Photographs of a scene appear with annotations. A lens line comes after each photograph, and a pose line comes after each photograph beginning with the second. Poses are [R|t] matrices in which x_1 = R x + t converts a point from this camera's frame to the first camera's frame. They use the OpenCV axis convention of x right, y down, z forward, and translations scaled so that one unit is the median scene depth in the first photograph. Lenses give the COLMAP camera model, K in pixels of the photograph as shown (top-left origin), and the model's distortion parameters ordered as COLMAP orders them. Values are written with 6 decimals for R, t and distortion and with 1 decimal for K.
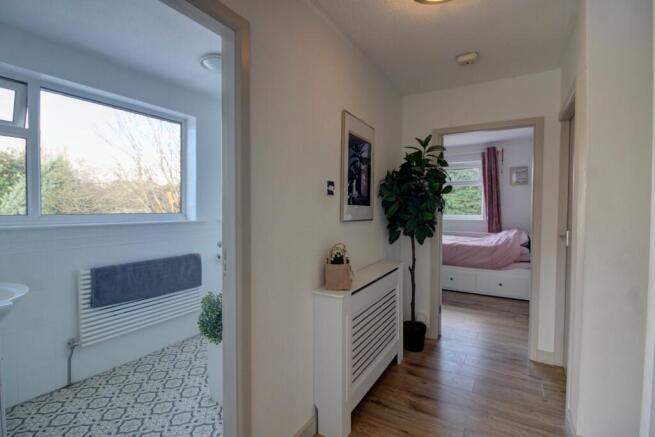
lens RADIAL K [[305.1, 0, 327.8], [0, 305.1, 214.6], [0, 0, 1]] dist [0.000638, -0.012040]
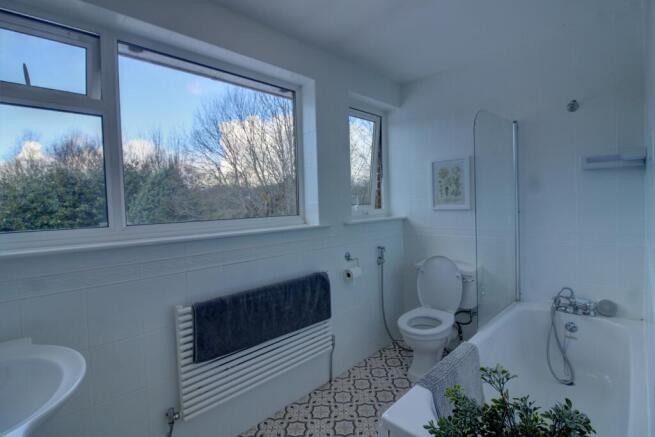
lens RADIAL K [[305.1, 0, 327.8], [0, 305.1, 214.6], [0, 0, 1]] dist [0.000638, -0.012040]
pose [[0.965435, -0.028478, -0.259084, -0.311300], [0.032282, 0.999424, 0.010439, -0.017603], [0.258638, -0.018441, 0.965798, 0.432664]]
